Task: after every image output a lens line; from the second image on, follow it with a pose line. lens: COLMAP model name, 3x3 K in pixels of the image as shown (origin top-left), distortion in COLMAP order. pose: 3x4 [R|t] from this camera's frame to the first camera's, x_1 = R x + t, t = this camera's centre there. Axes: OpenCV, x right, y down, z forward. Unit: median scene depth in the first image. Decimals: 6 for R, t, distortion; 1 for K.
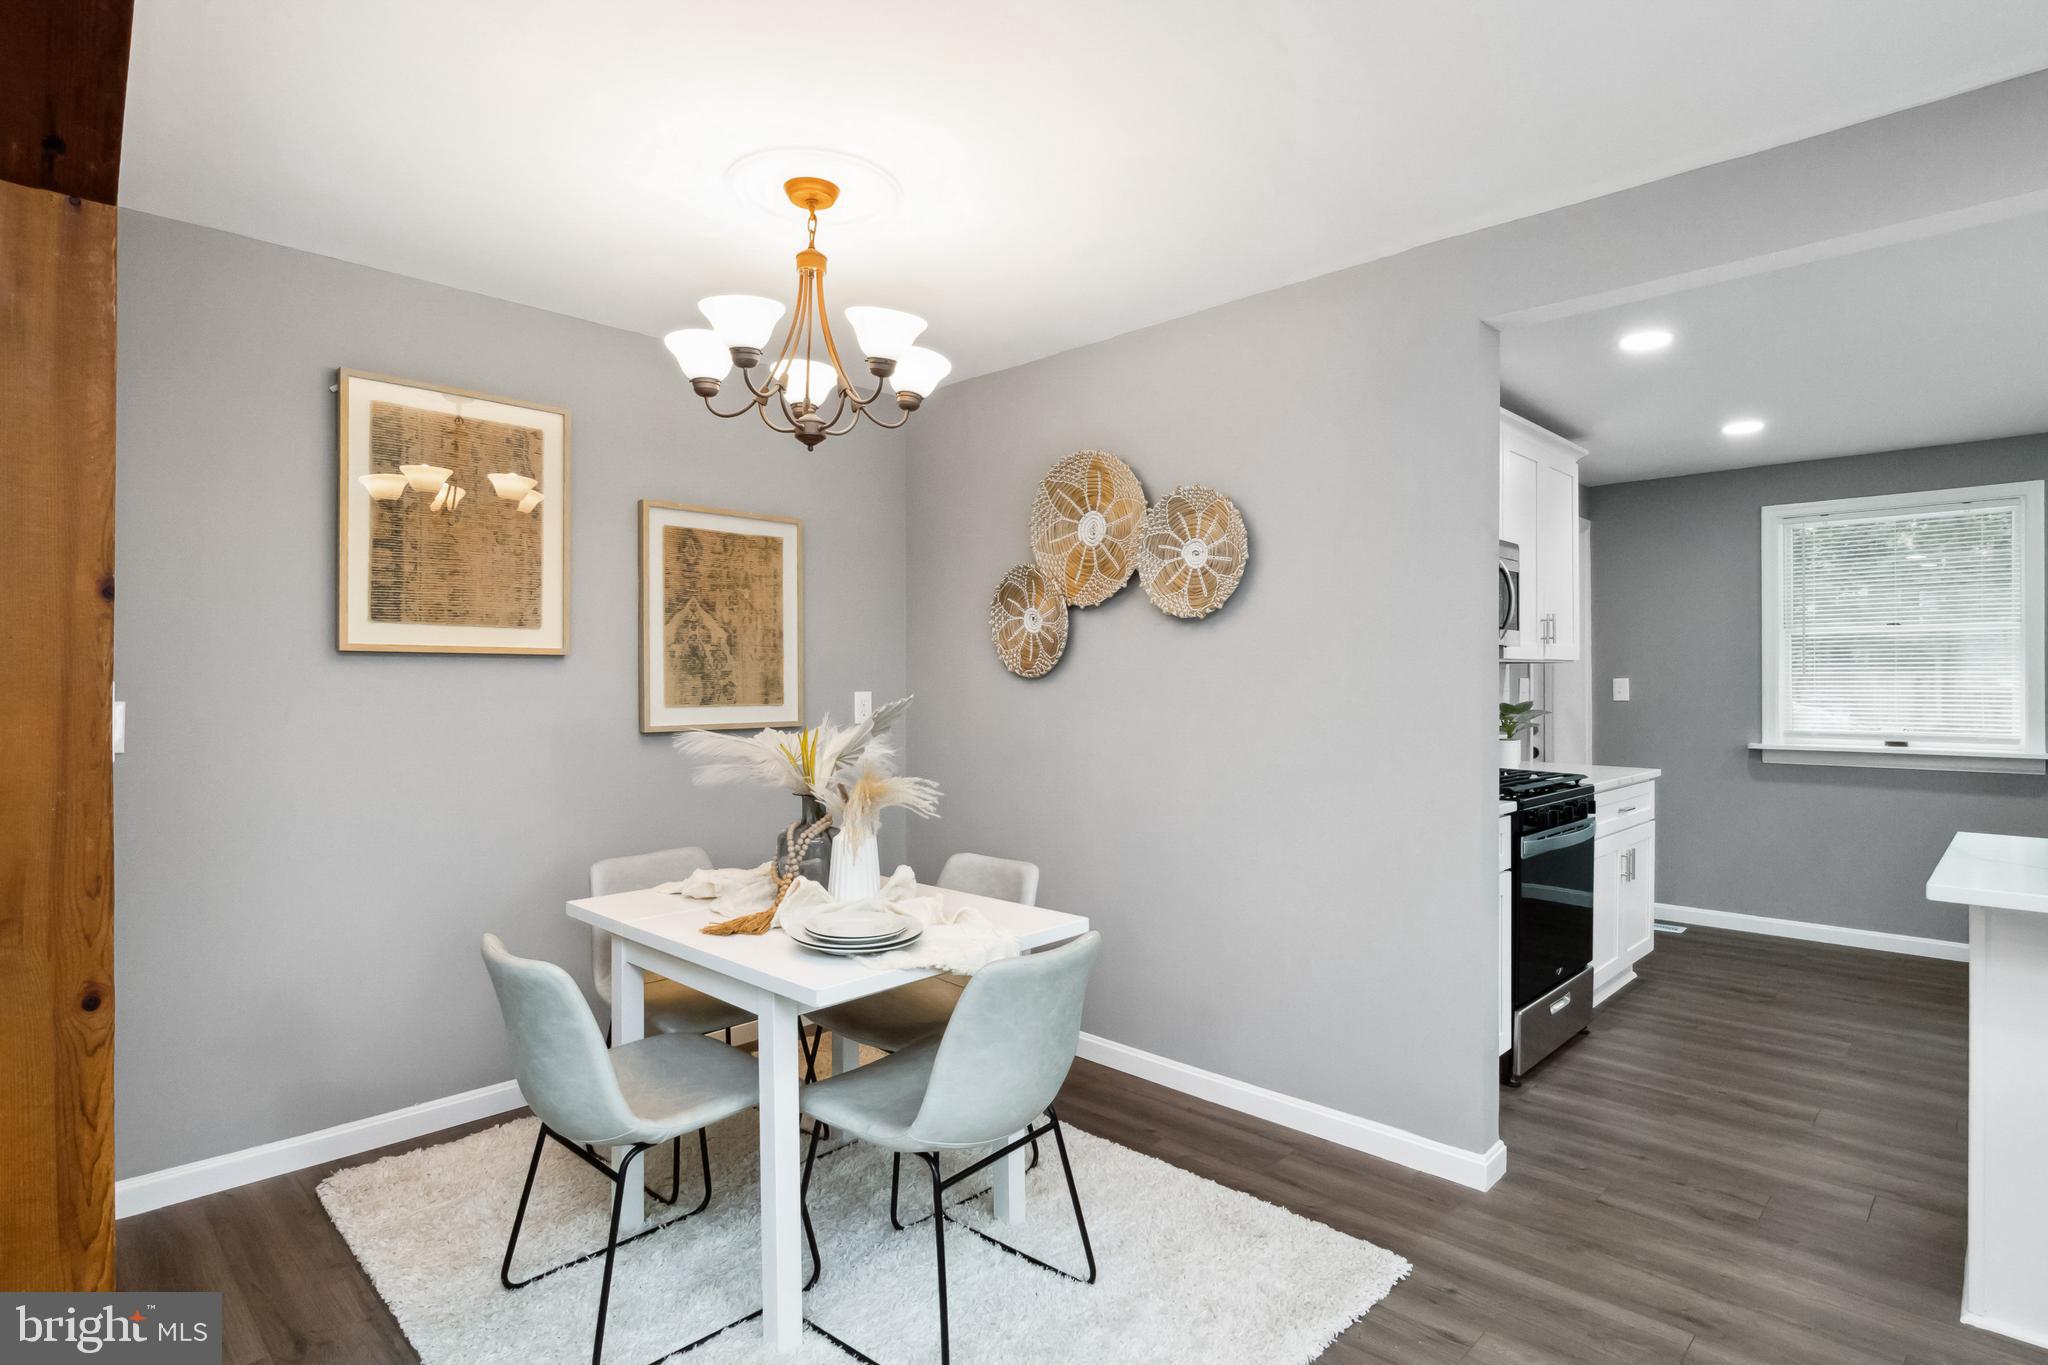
lens RADIAL K [[1046.6, 0, 1025.9], [0, 1046.6, 674.2], [0, 0, 1]] dist [-0.005742, 0.001597]
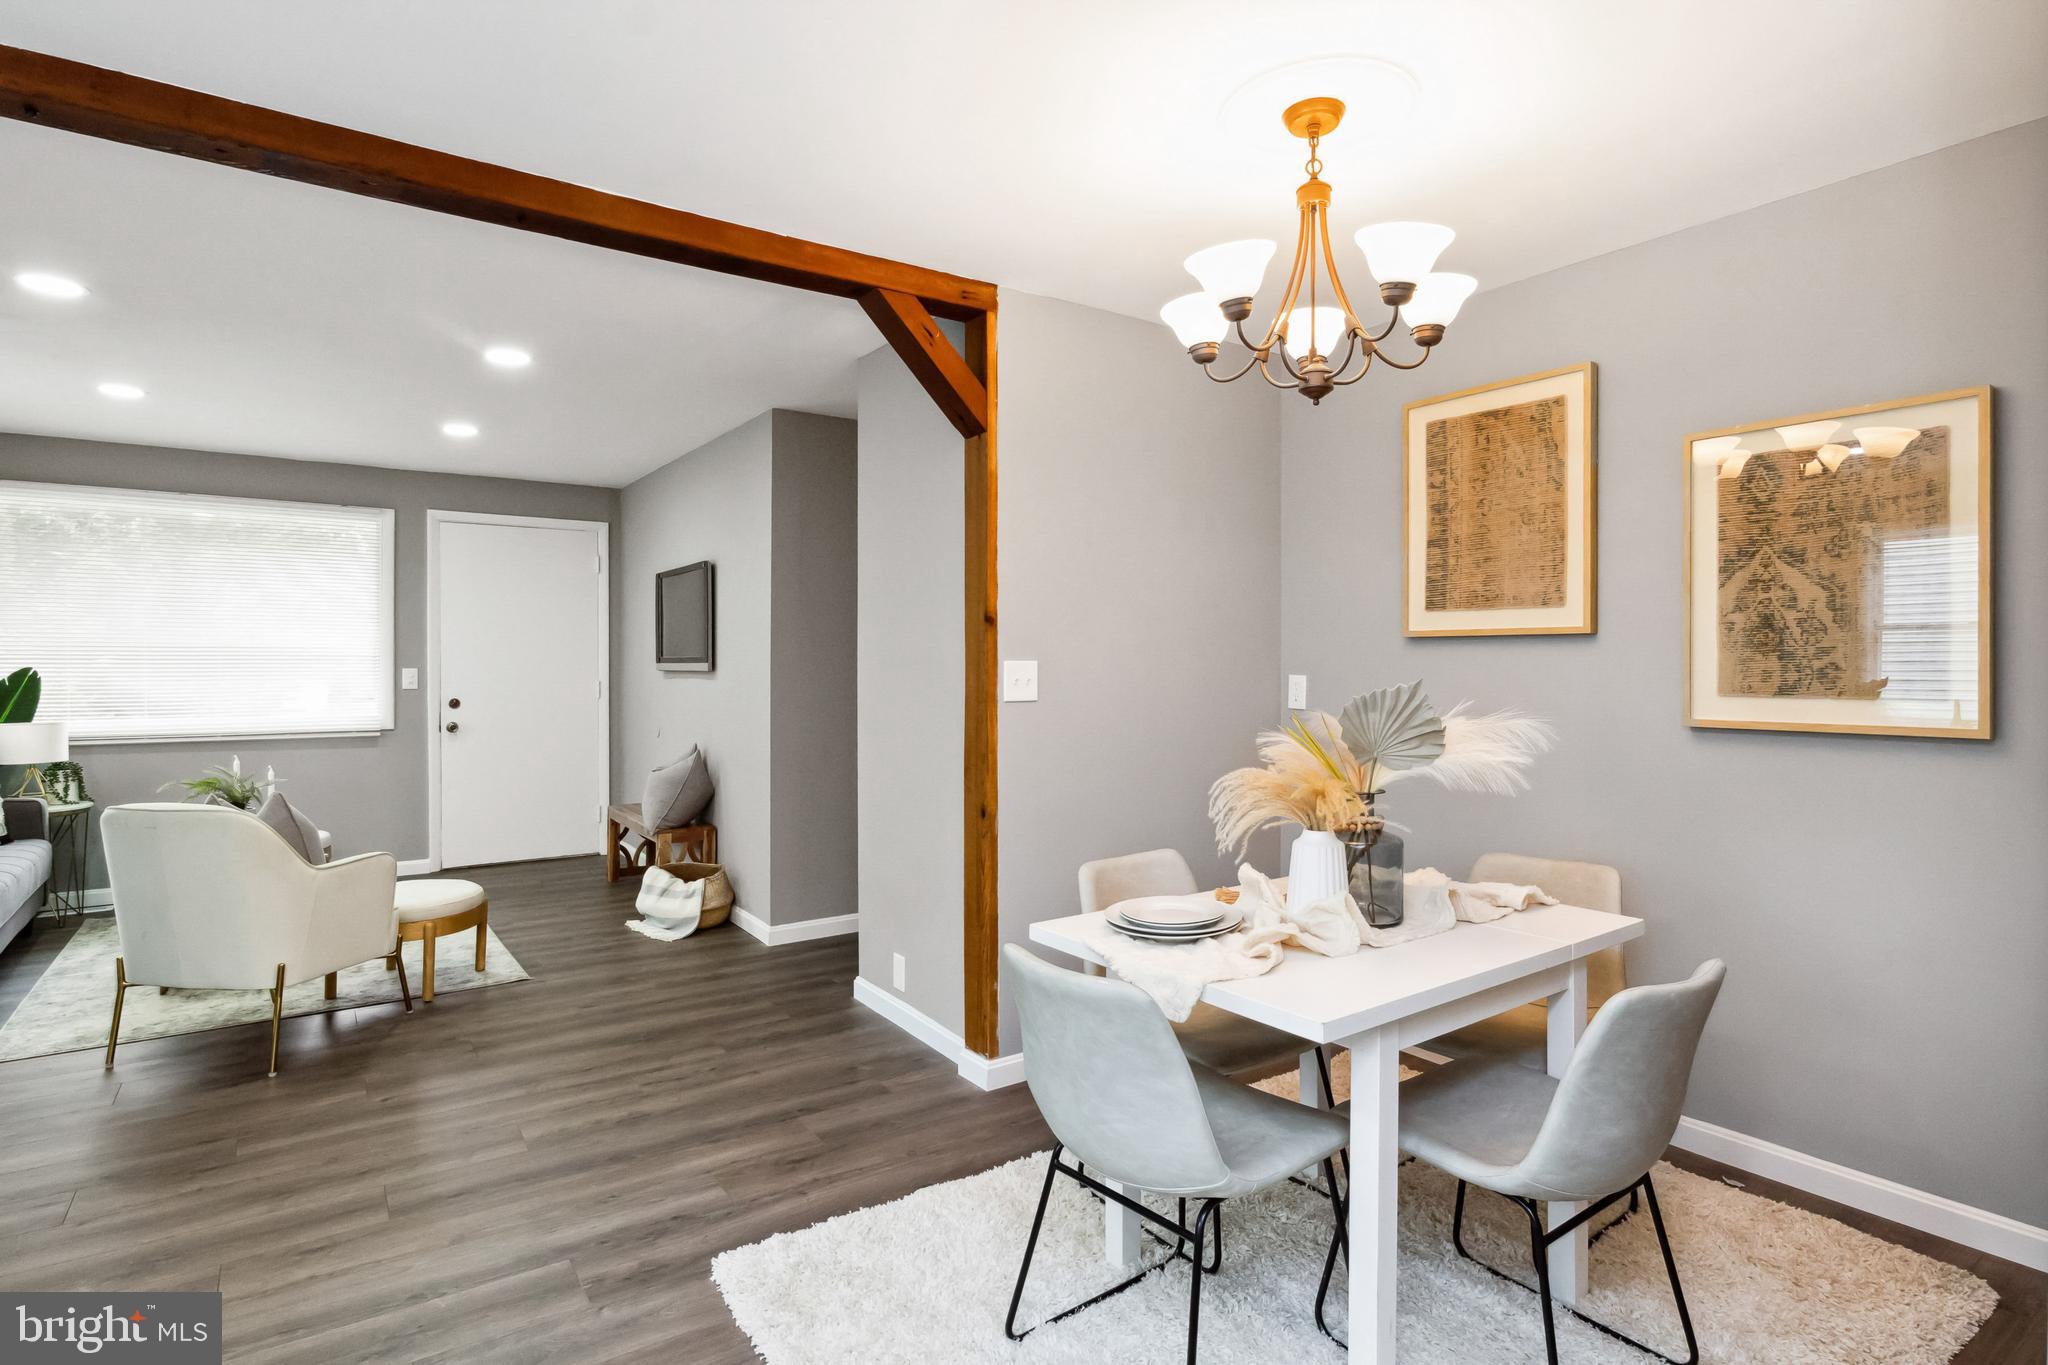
lens RADIAL K [[1046.6, 0, 1034.1], [0, 1046.6, 661.5], [0, 0, 1]] dist [-0.005742, 0.001597]
pose [[-0.196041, -0.001697, -0.980594, 0.494173], [0.004268, 0.999988, -0.002583, 0.005893], [0.980586, -0.004691, -0.196031, 0.640885]]
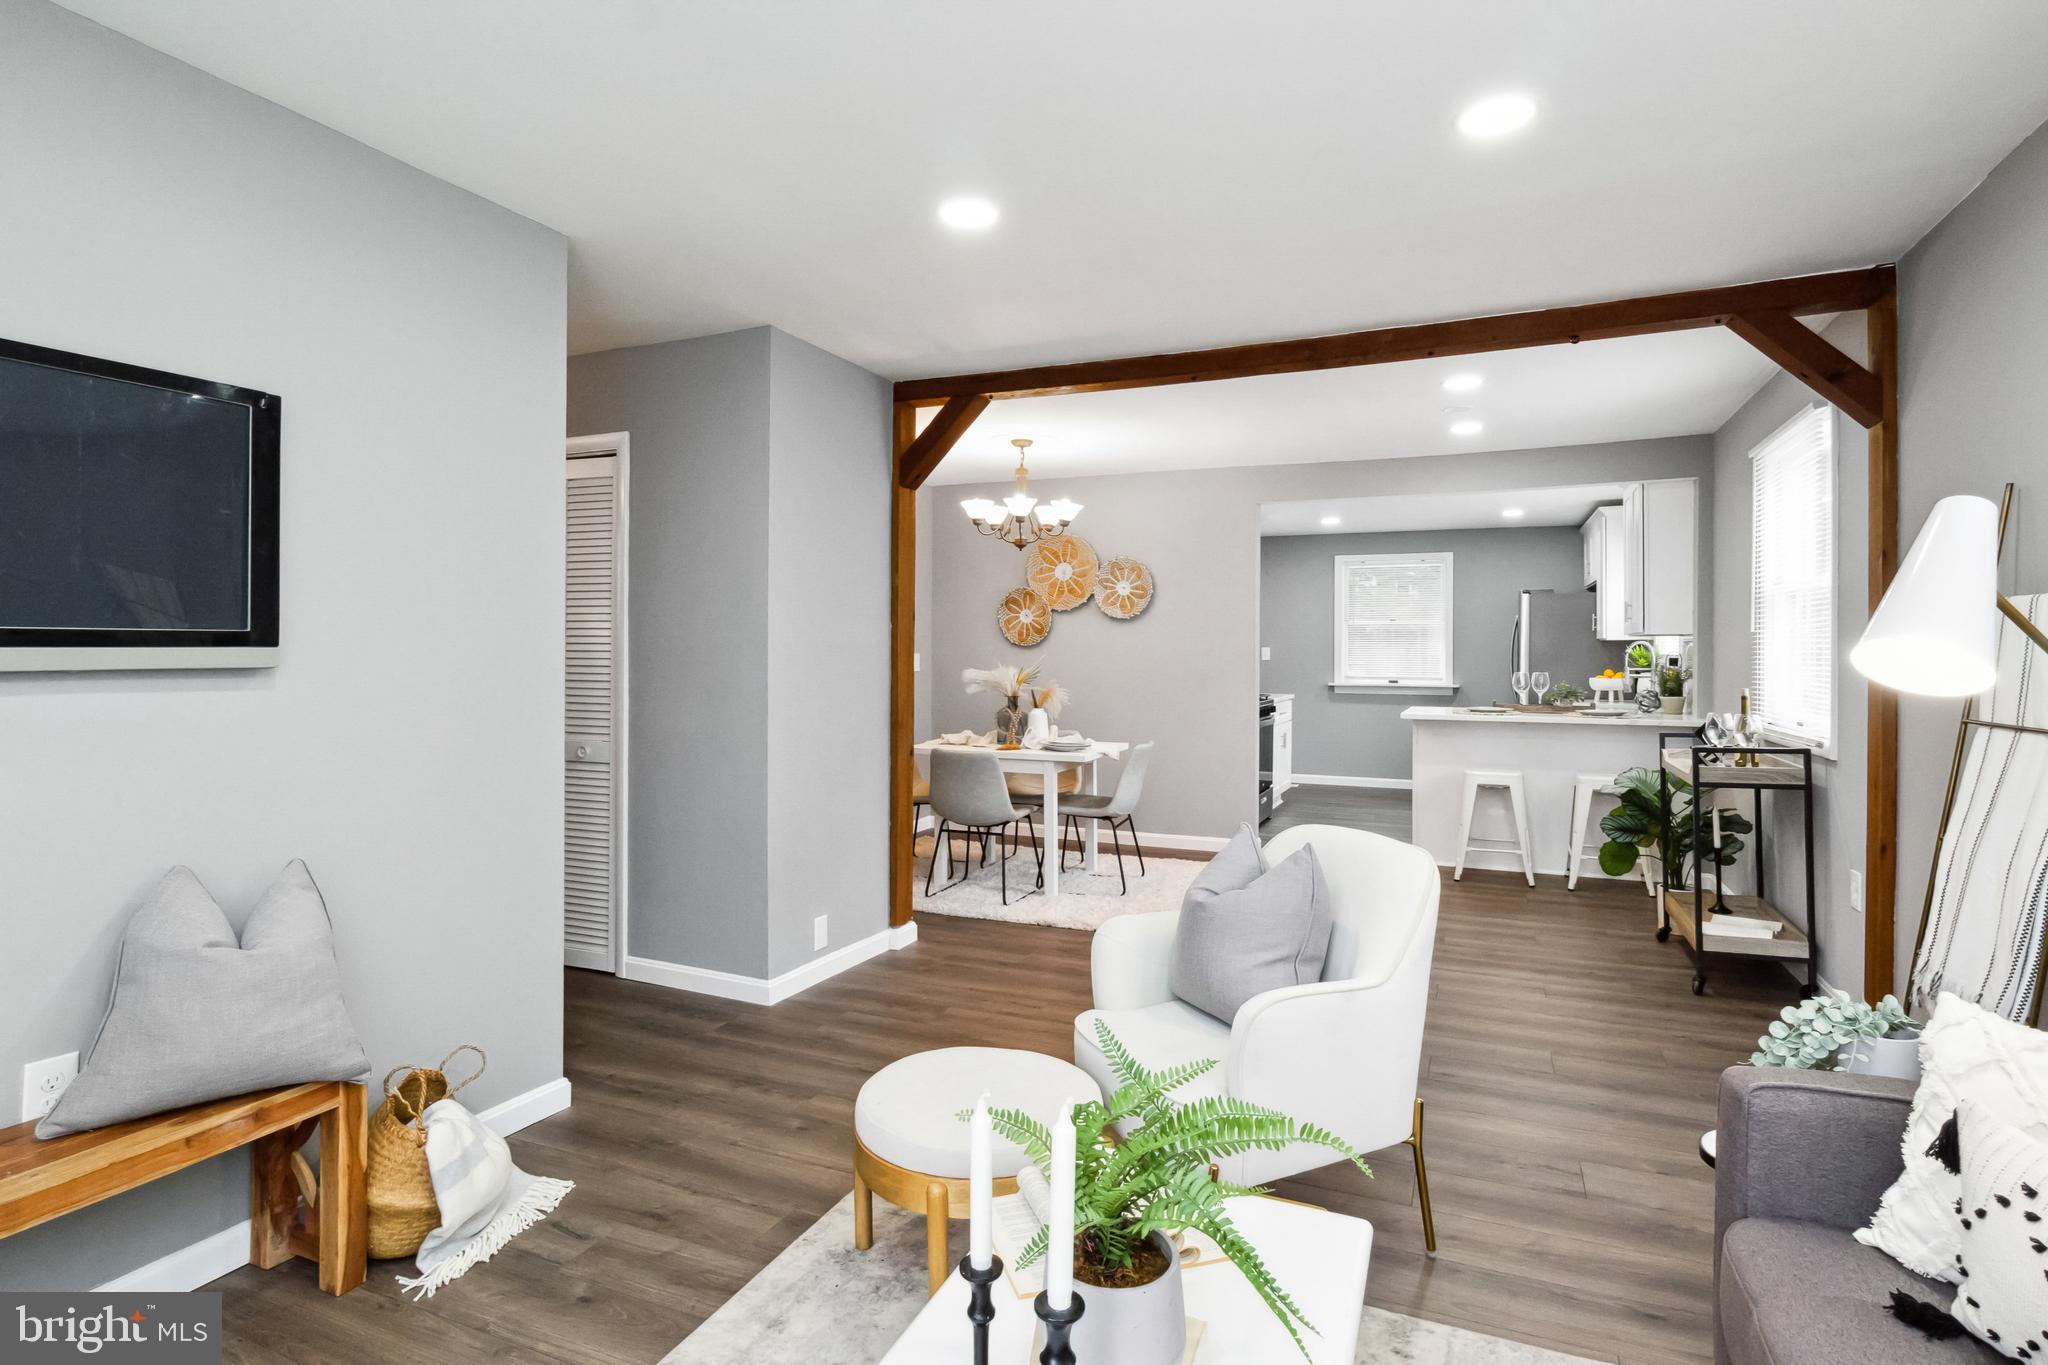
lens RADIAL K [[1046.6, 0, 1008.9], [0, 1046.6, 654.0], [0, 0, 1]] dist [-0.005742, 0.001597]
pose [[0.941859, 0.000688, 0.336008, -0.704838], [-0.004283, 0.999941, 0.009959, -0.001515], [-0.335982, -0.010819, 0.941806, -0.845575]]
